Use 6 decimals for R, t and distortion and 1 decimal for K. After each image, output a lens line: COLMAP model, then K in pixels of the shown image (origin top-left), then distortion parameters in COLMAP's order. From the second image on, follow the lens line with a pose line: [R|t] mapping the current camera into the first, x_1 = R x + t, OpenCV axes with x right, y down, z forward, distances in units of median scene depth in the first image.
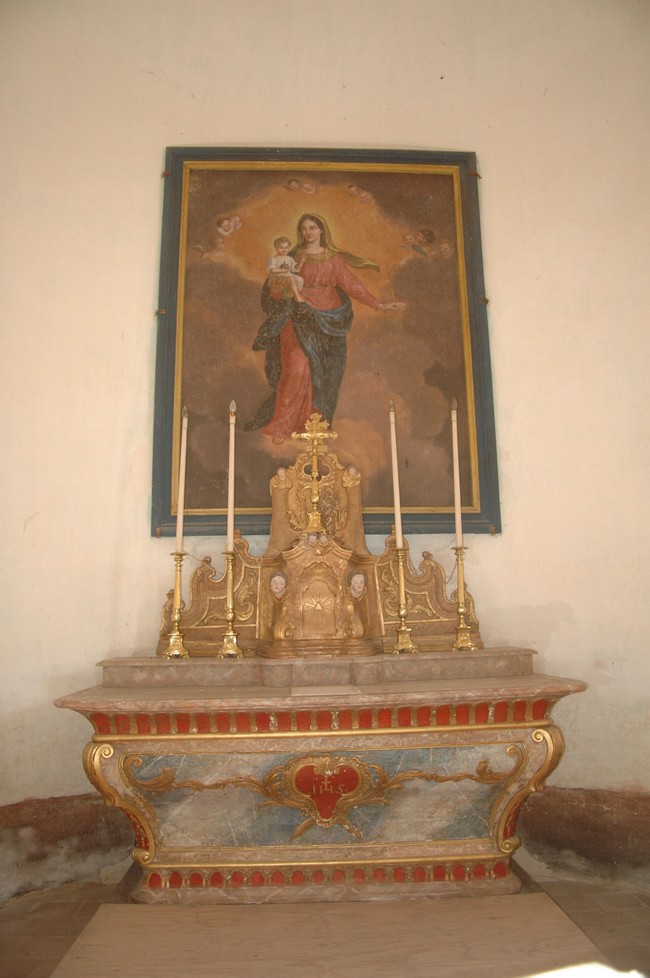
lens RADIAL K [[788.9, 0, 325.0], [0, 788.9, 489.0], [0, 0, 1]] dist [-0.187508, -0.000249]
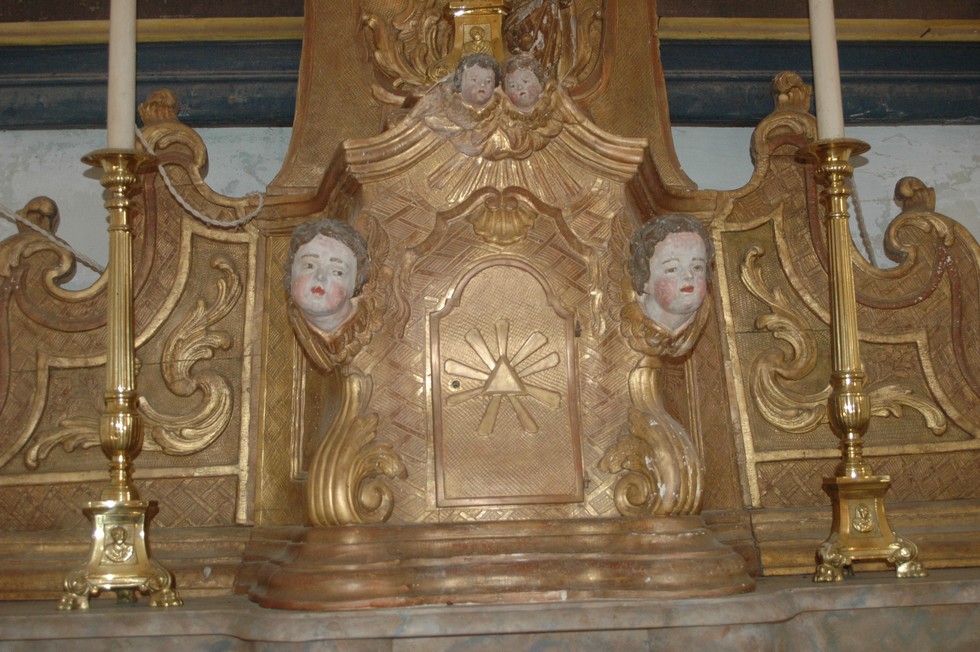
lens RADIAL K [[1677.7, 0, 490.0], [0, 1677.7, 326.0], [0, 0, 1]] dist [-0.083039, -0.093385]
pose [[0.999541, -0.005093, 0.029860, -0.026254], [0.003290, 0.998187, 0.060106, 0.103293], [-0.030112, -0.059981, 0.997745, 0.505169]]
